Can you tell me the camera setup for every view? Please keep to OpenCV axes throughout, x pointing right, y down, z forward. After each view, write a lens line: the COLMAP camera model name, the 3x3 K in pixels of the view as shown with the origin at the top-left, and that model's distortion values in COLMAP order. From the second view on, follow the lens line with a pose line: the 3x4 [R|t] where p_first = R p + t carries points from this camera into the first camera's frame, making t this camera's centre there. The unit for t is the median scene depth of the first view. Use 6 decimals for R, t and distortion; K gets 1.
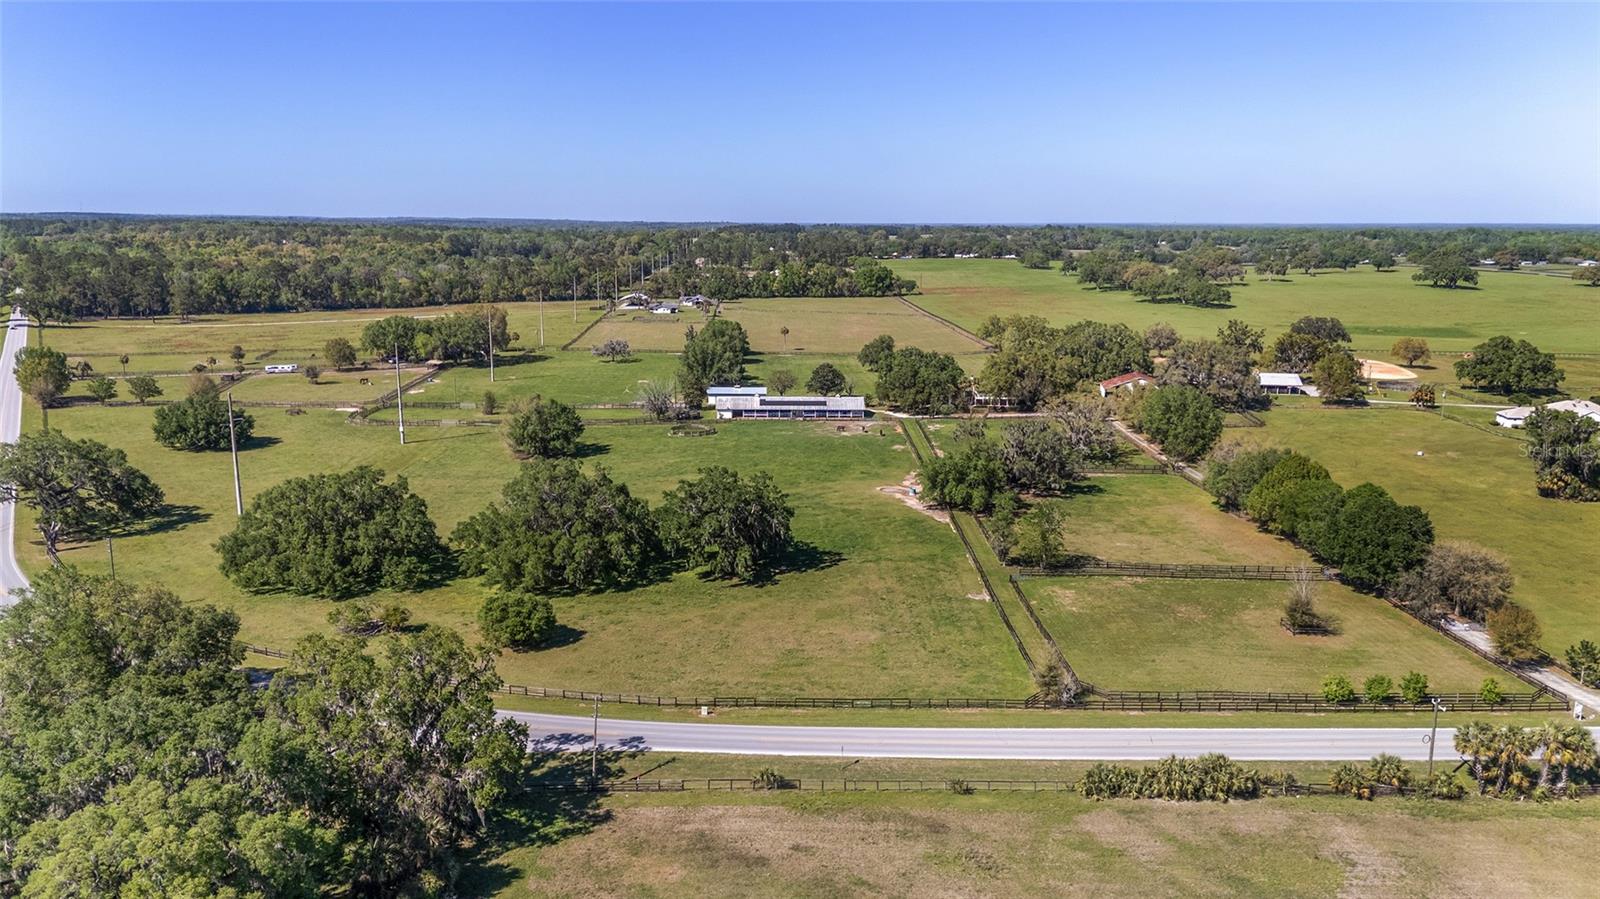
lens RADIAL K [[1165.9, 0, 800.0], [0, 1165.9, 449.5], [0, 0, 1]] dist [0.065057, -0.062681]
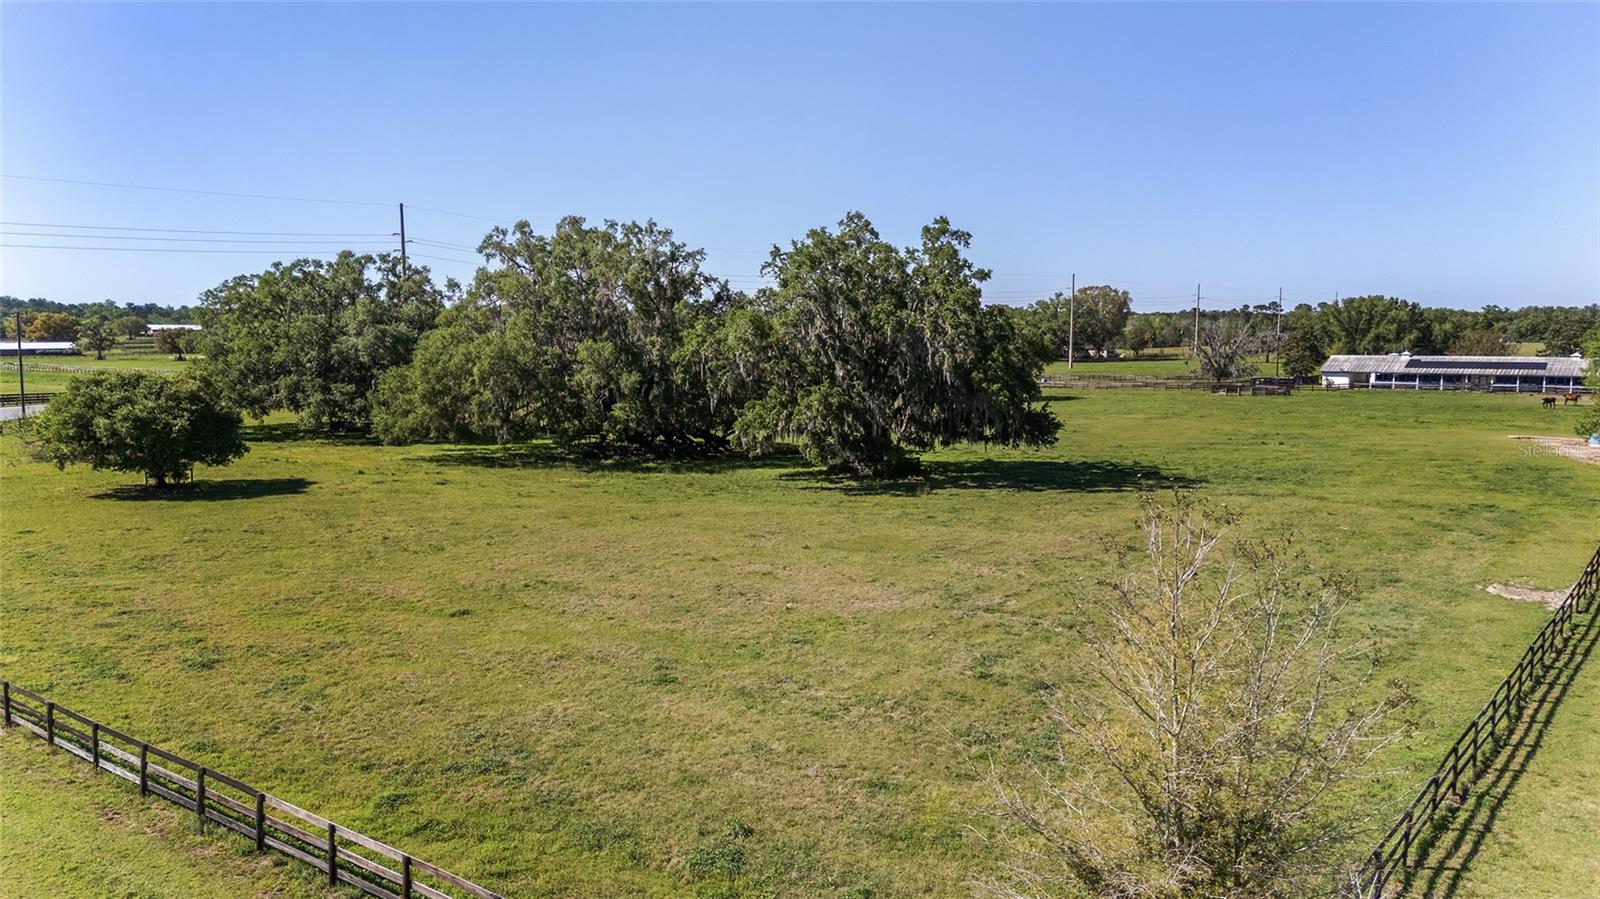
lens RADIAL K [[1165.9, 0, 800.0], [0, 1165.9, 449.5], [0, 0, 1]] dist [0.065057, -0.062681]
pose [[0.778019, 0.056916, -0.625657, 0.097061], [-0.116430, 0.991699, -0.054569, 0.067164], [0.617358, 0.115301, 0.778187, 0.368519]]
